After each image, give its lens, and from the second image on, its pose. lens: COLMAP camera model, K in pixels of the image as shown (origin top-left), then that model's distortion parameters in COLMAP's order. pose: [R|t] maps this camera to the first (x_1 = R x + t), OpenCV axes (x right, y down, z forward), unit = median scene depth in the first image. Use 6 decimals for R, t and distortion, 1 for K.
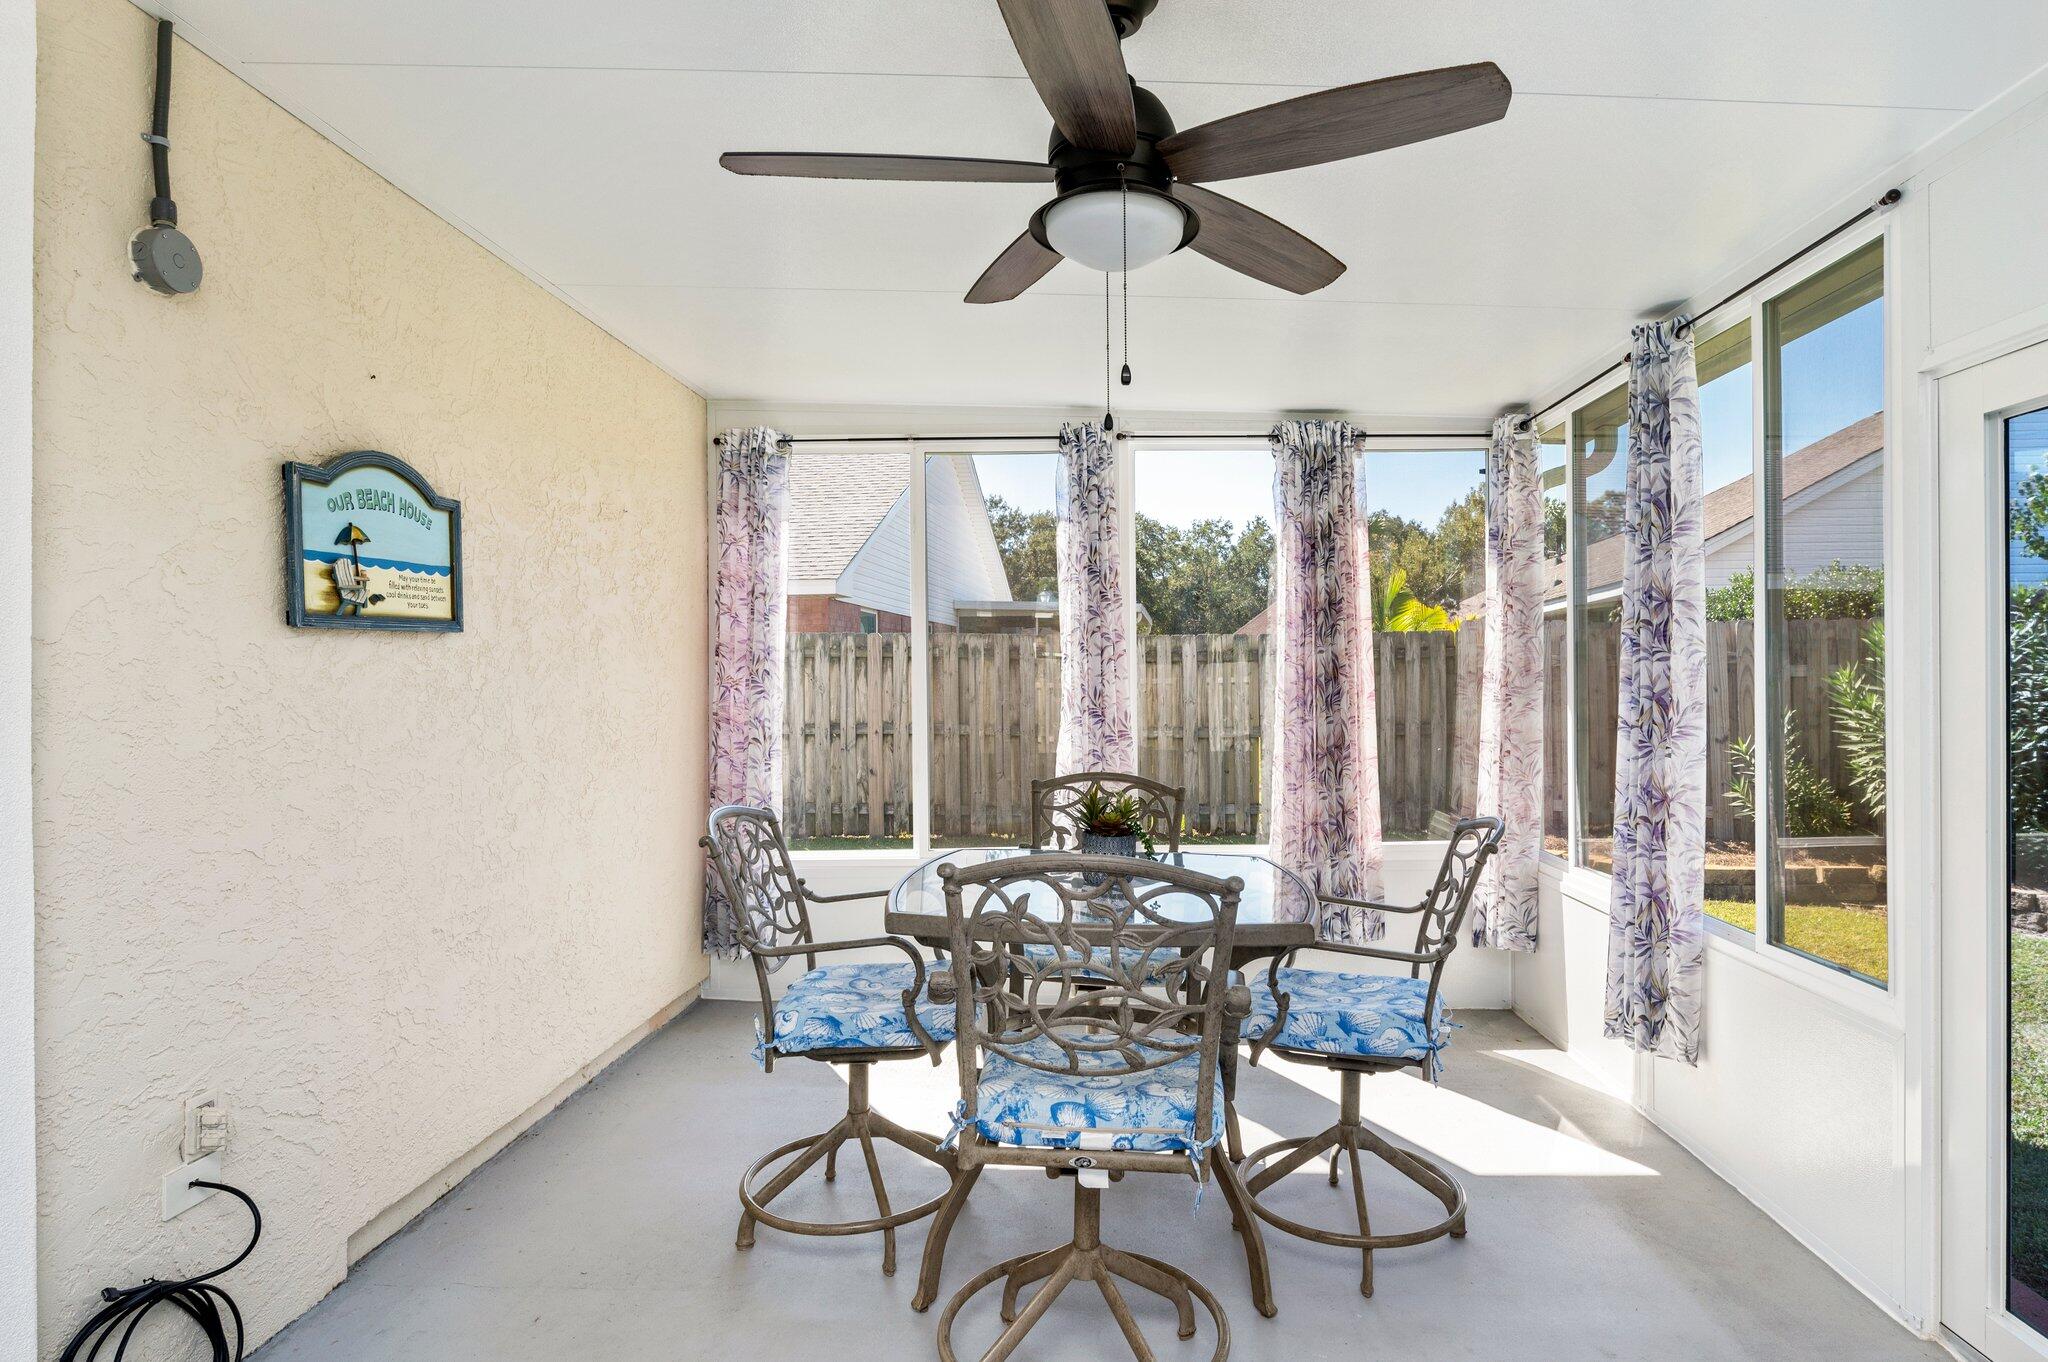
lens RADIAL K [[1142.4, 0, 1026.2], [0, 1142.4, 684.3], [0, 0, 1]] dist [-0.006697, -0.000733]
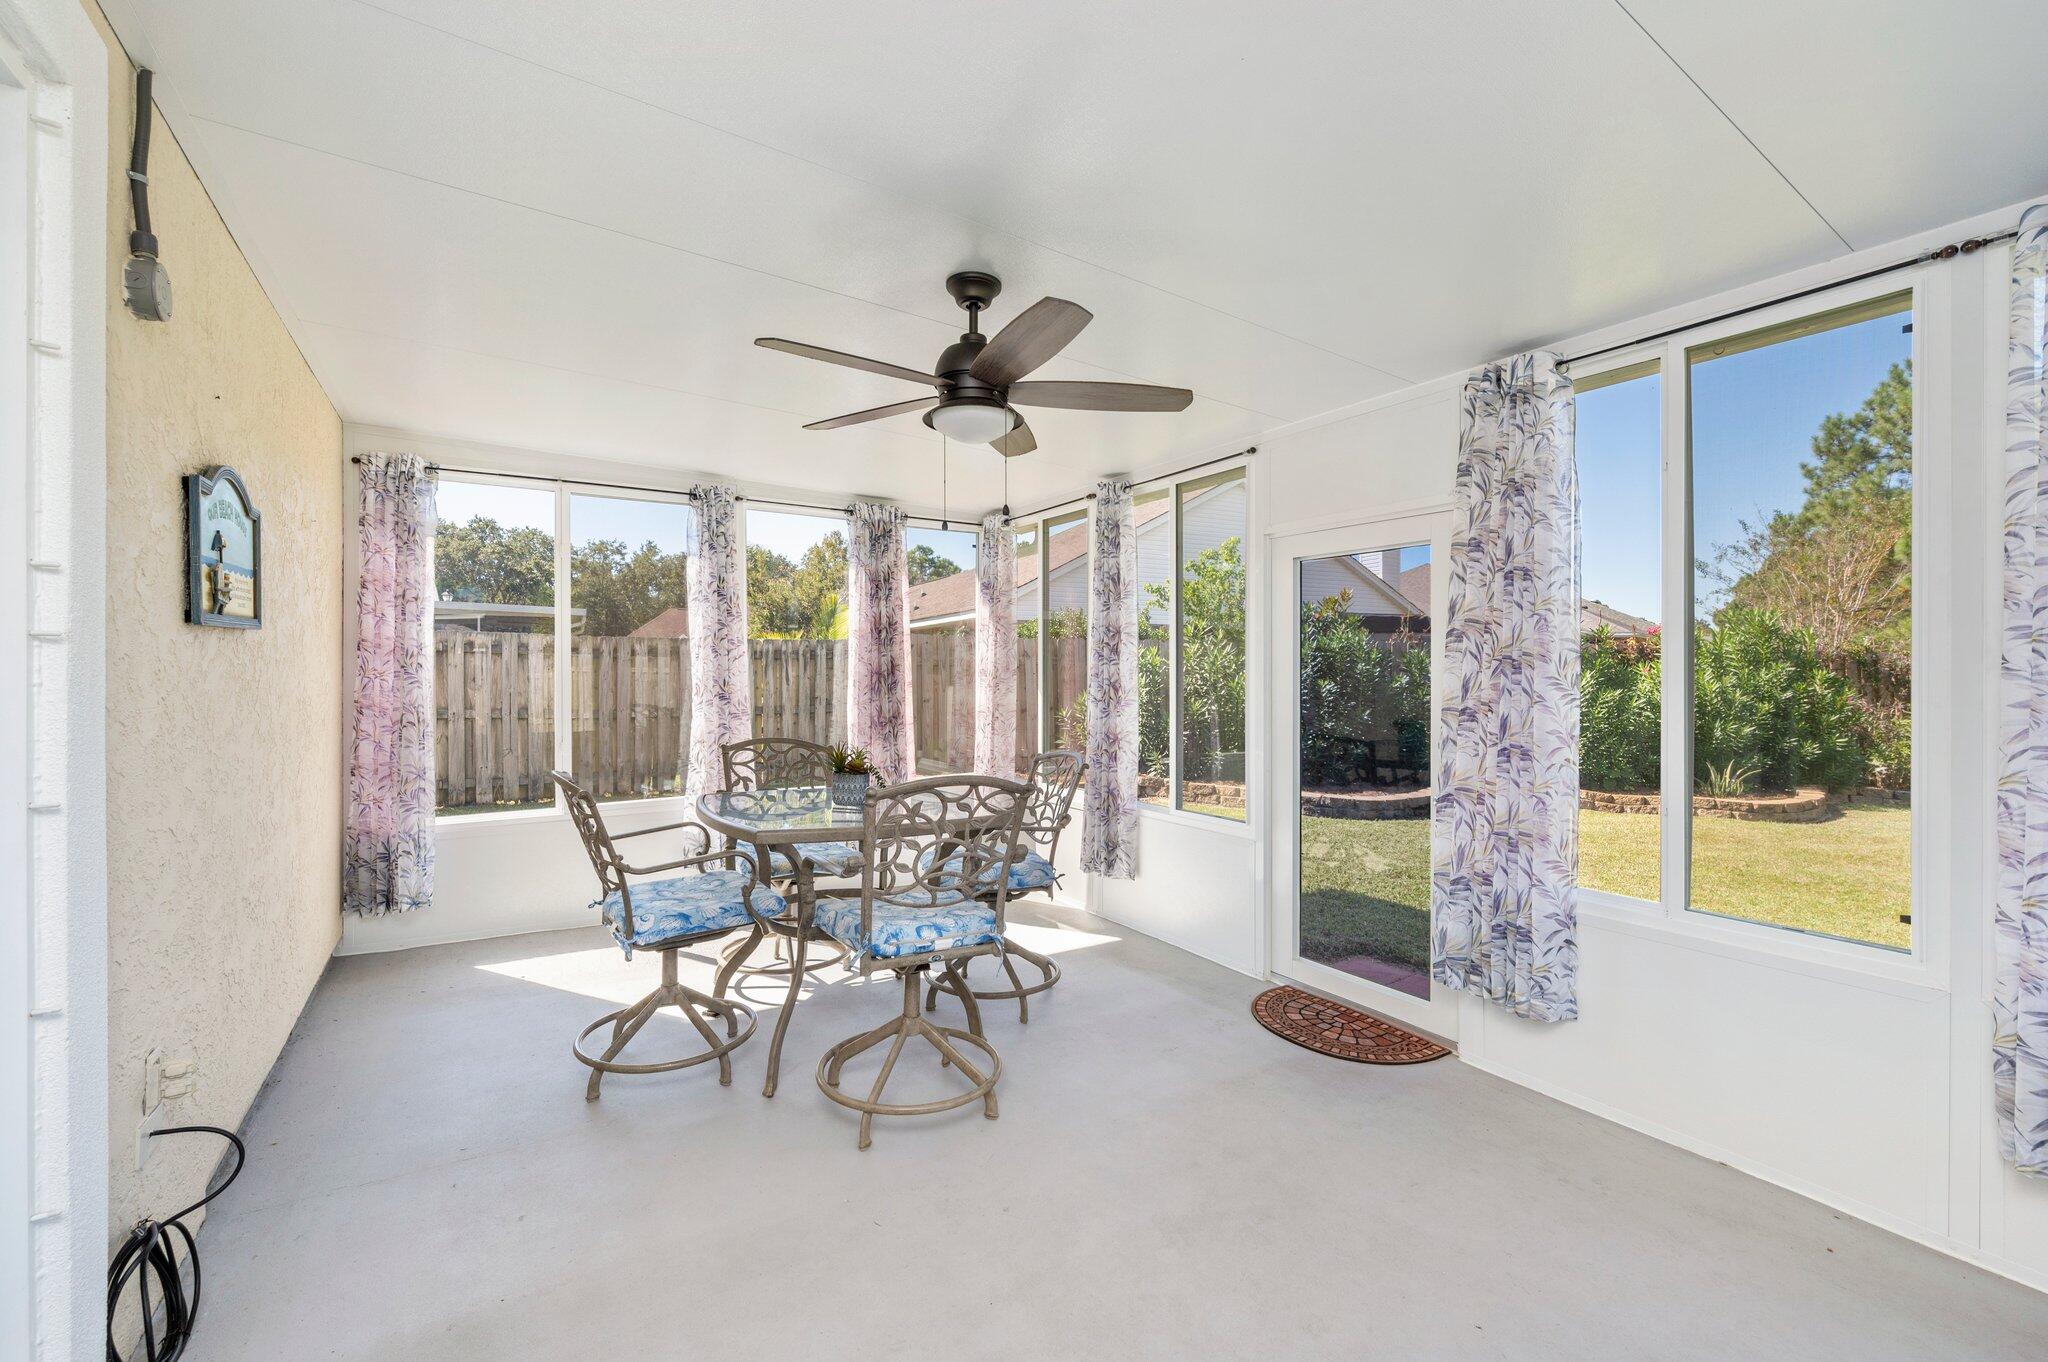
lens RADIAL K [[825.5, 0, 1009.5], [0, 825.5, 675.6], [0, 0, 1]] dist [-0.002345, -0.000279]
pose [[0.858381, 0.002596, 0.513007, -0.276421], [-0.002503, 0.999996, -0.000873, -0.001525], [-0.513007, -0.000535, 0.858384, -0.064940]]
